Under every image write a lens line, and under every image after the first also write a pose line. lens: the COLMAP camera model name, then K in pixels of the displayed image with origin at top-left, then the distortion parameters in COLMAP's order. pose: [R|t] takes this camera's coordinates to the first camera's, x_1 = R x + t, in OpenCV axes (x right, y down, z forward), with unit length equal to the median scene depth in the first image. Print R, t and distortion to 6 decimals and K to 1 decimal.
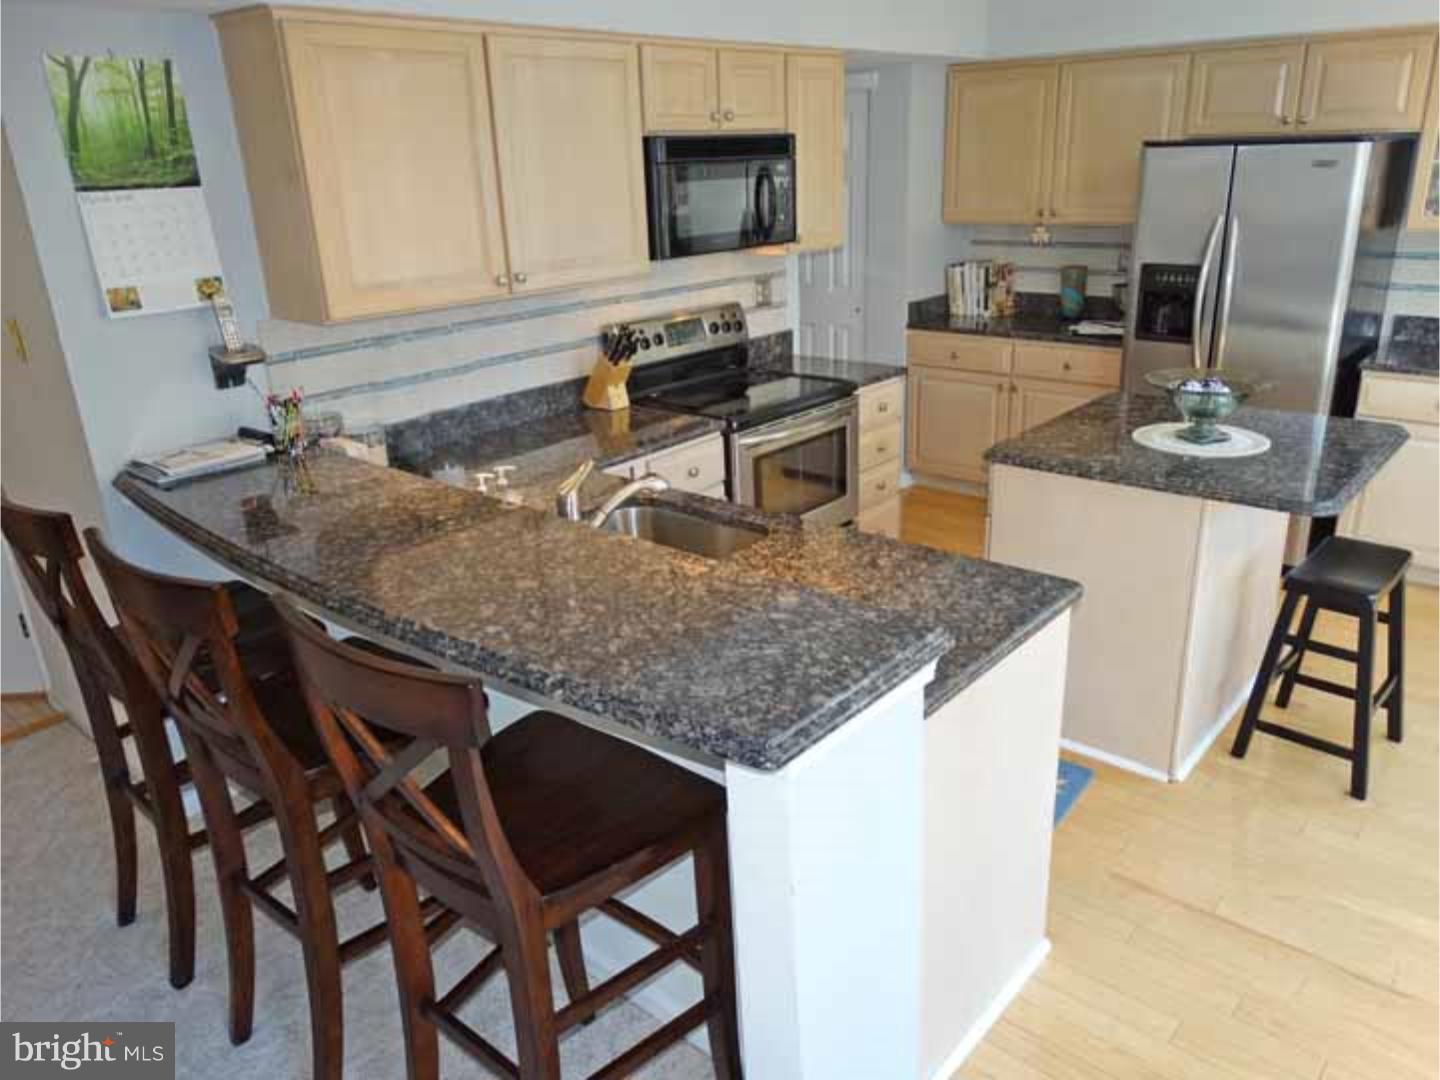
lens RADIAL K [[1045.2, 0, 717.1], [0, 1045.2, 538.6], [0, 0, 1]] dist [0.012336, -0.011481]
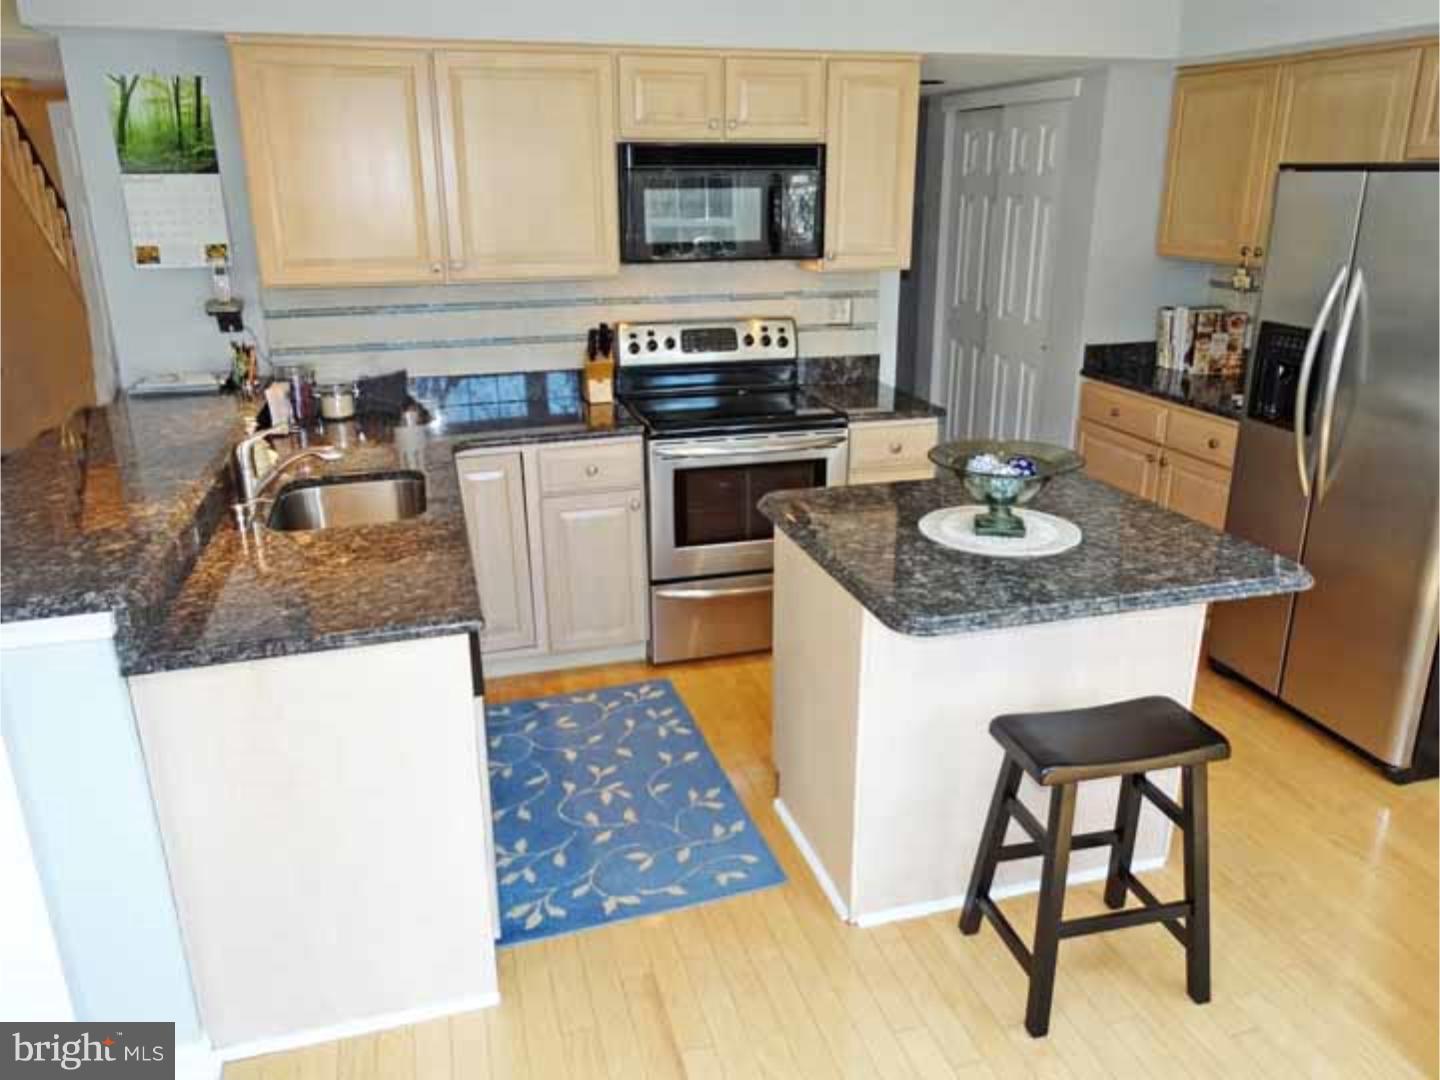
lens RADIAL K [[1045.2, 0, 701.9], [0, 1045.2, 525.3], [0, 0, 1]] dist [0.012336, -0.011481]
pose [[0.835127, 0.203497, -0.511031, 0.552088], [-0.214643, 0.975958, 0.037866, -0.067240], [0.506450, 0.078066, 0.858728, 0.169672]]
